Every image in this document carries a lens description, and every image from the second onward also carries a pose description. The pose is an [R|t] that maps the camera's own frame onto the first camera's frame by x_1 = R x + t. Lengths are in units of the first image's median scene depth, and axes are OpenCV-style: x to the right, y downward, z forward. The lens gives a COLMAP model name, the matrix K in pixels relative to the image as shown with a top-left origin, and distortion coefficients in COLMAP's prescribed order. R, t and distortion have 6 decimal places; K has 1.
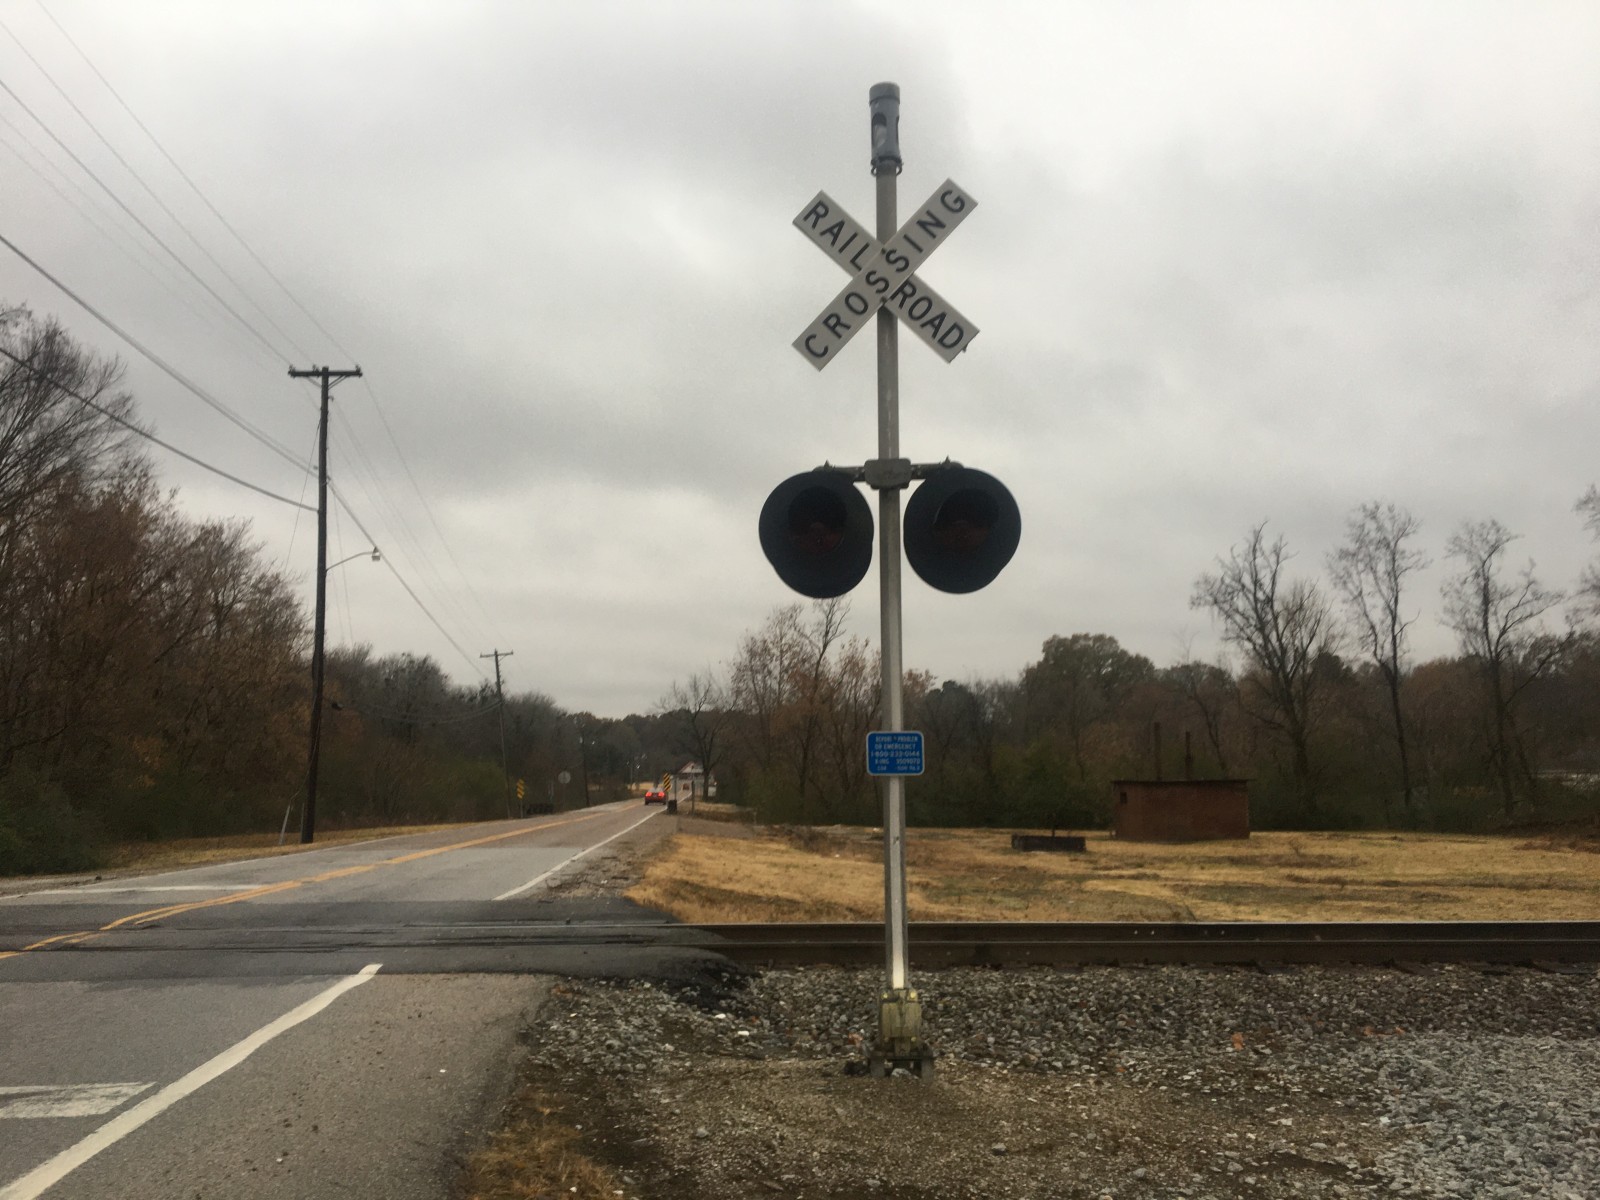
lens RADIAL K [[1324.6, 0, 804.3], [0, 1324.6, 594.3], [0, 0, 1]] dist [0.061381, -0.093642]
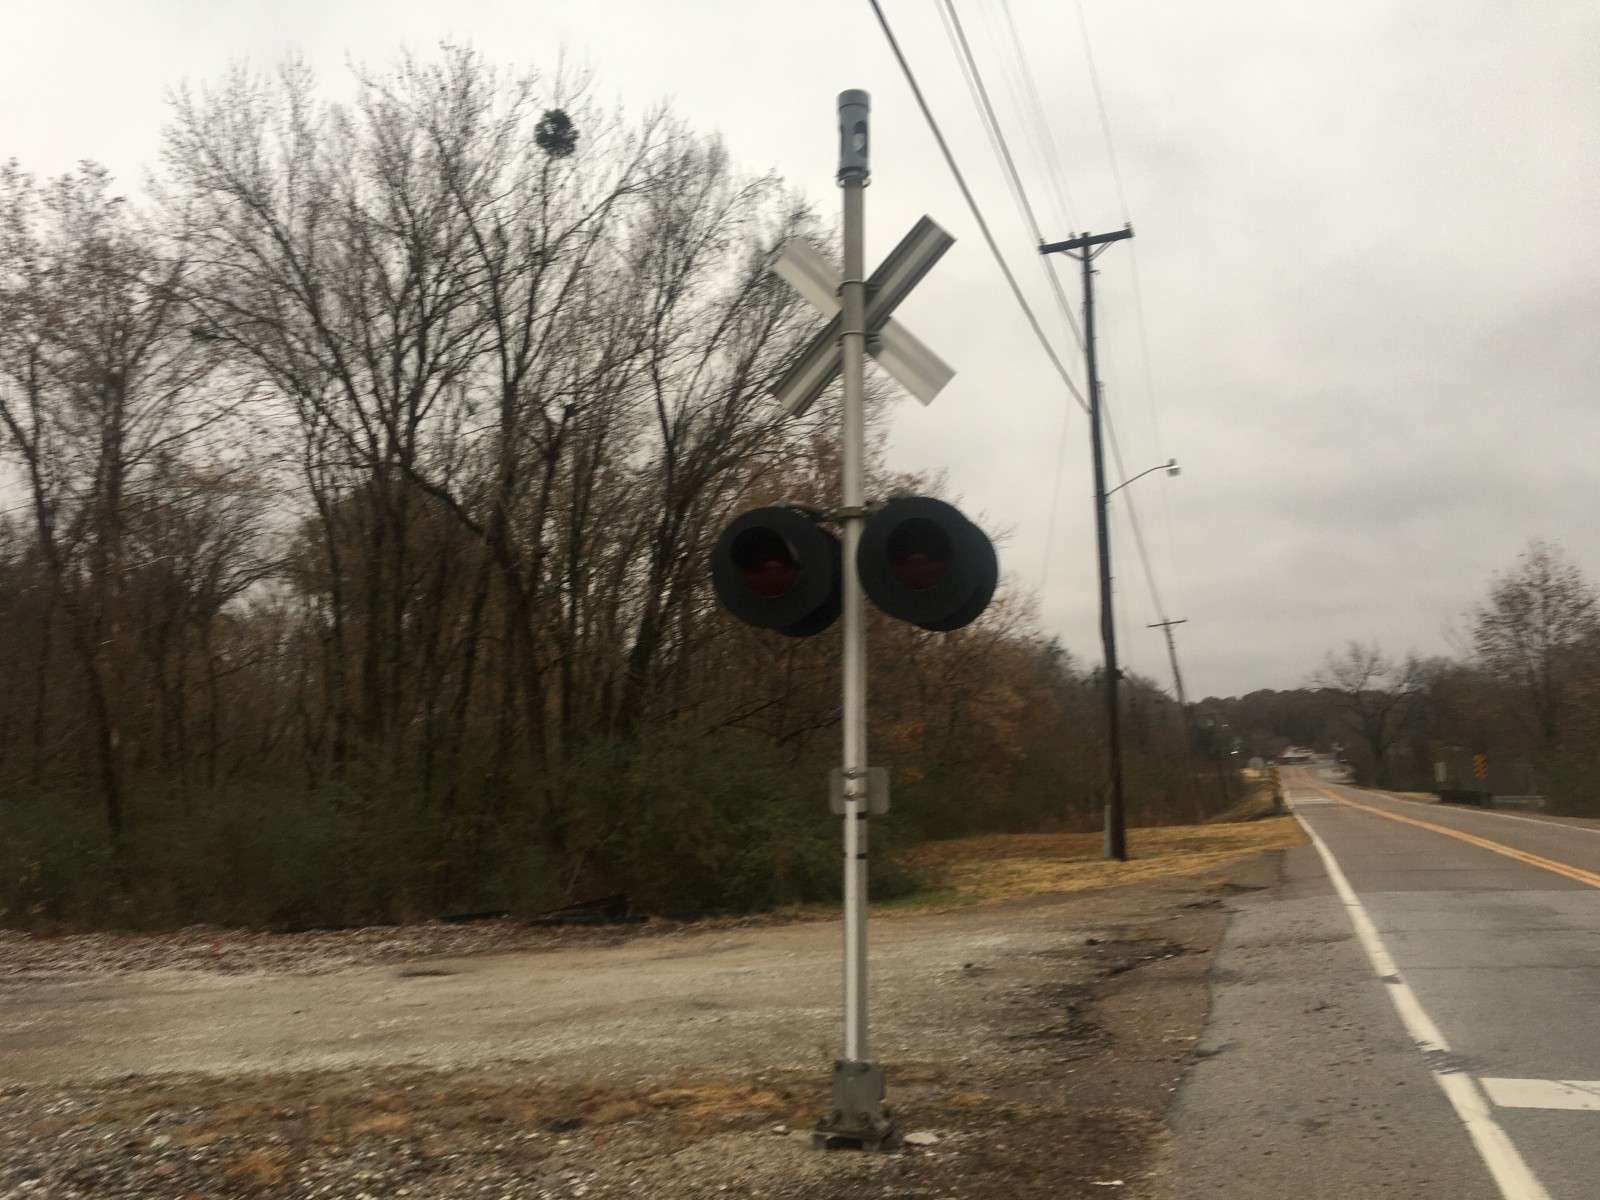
lens RADIAL K [[1324.6, 0, 760.5], [0, 1324.6, 569.7], [0, 0, 1]] dist [0.061381, -0.093642]
pose [[0.903706, -0.083497, -0.419932, -0.306979], [0.079308, 0.996472, -0.027459, 0.040499], [0.420743, -0.008489, 0.907140, 0.308639]]
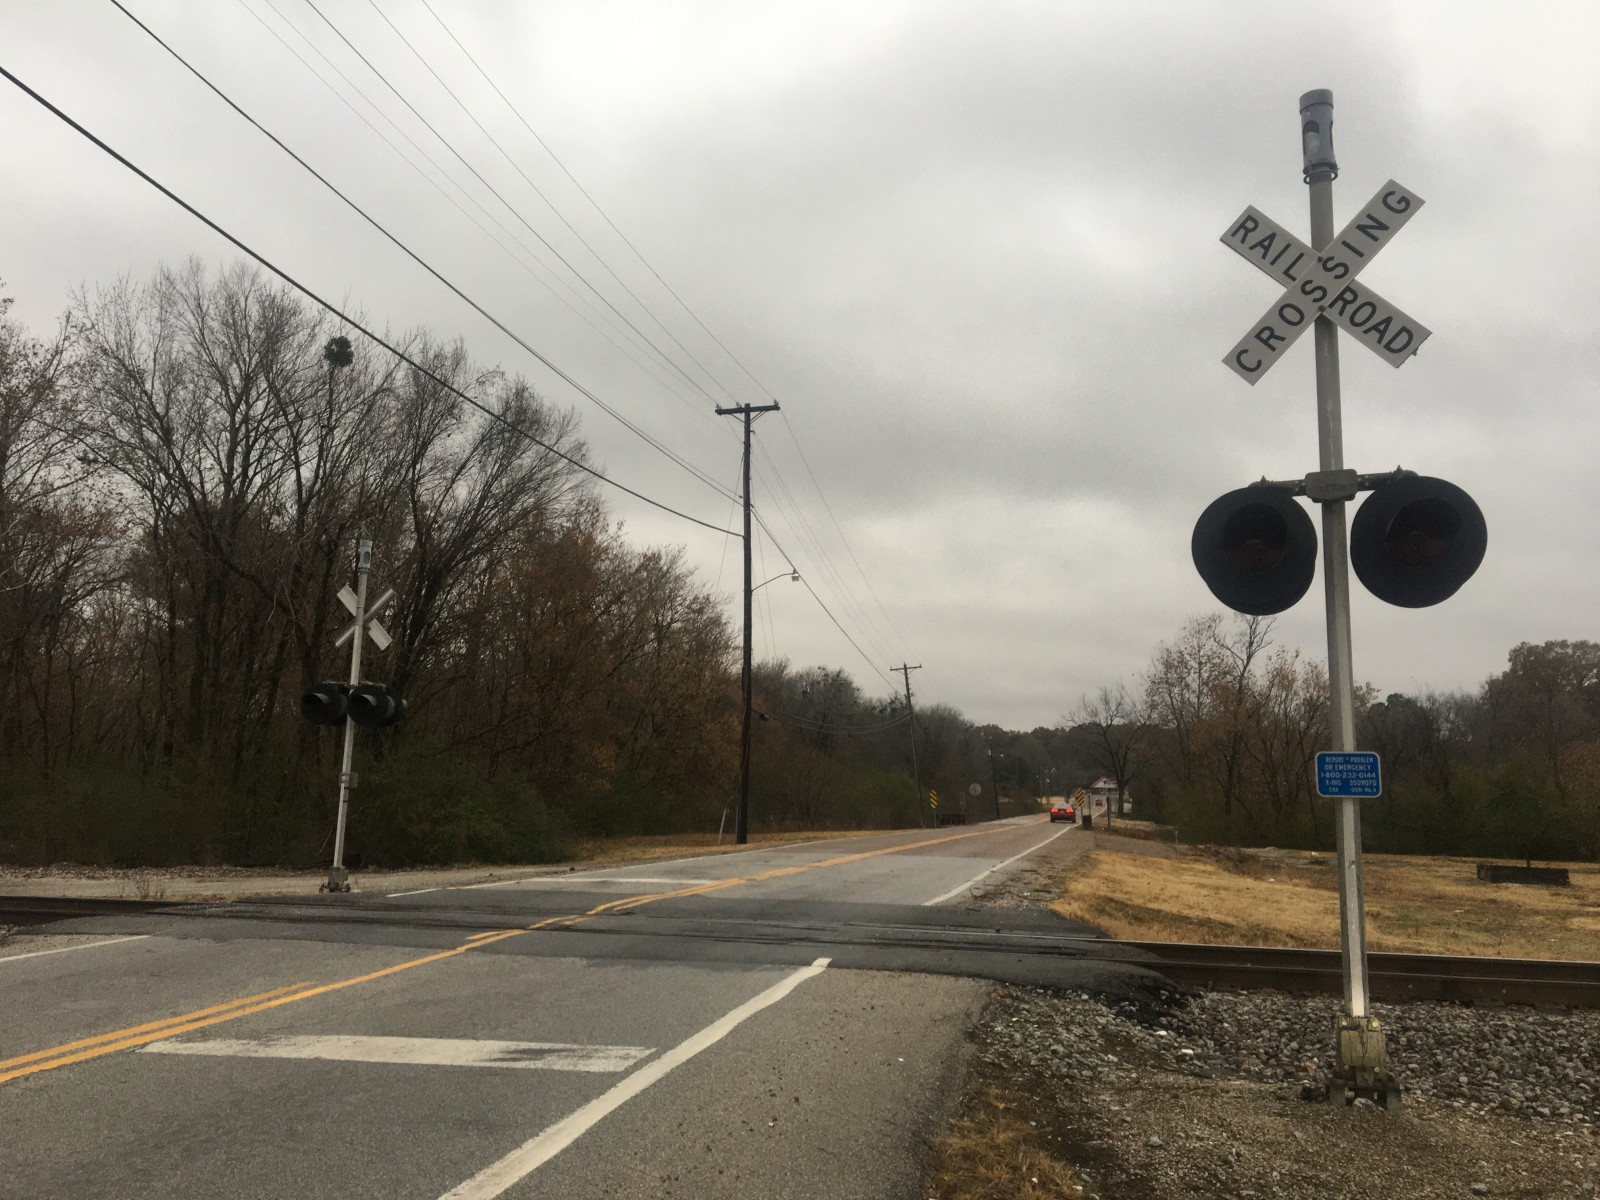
lens RADIAL K [[1324.6, 0, 773.6], [0, 1324.6, 595.2], [0, 0, 1]] dist [0.061381, -0.093642]
pose [[0.948252, -0.026073, -0.316448, -0.004175], [0.023474, 0.999652, -0.012023, -0.002188], [0.316651, 0.003973, 0.948534, -0.014627]]
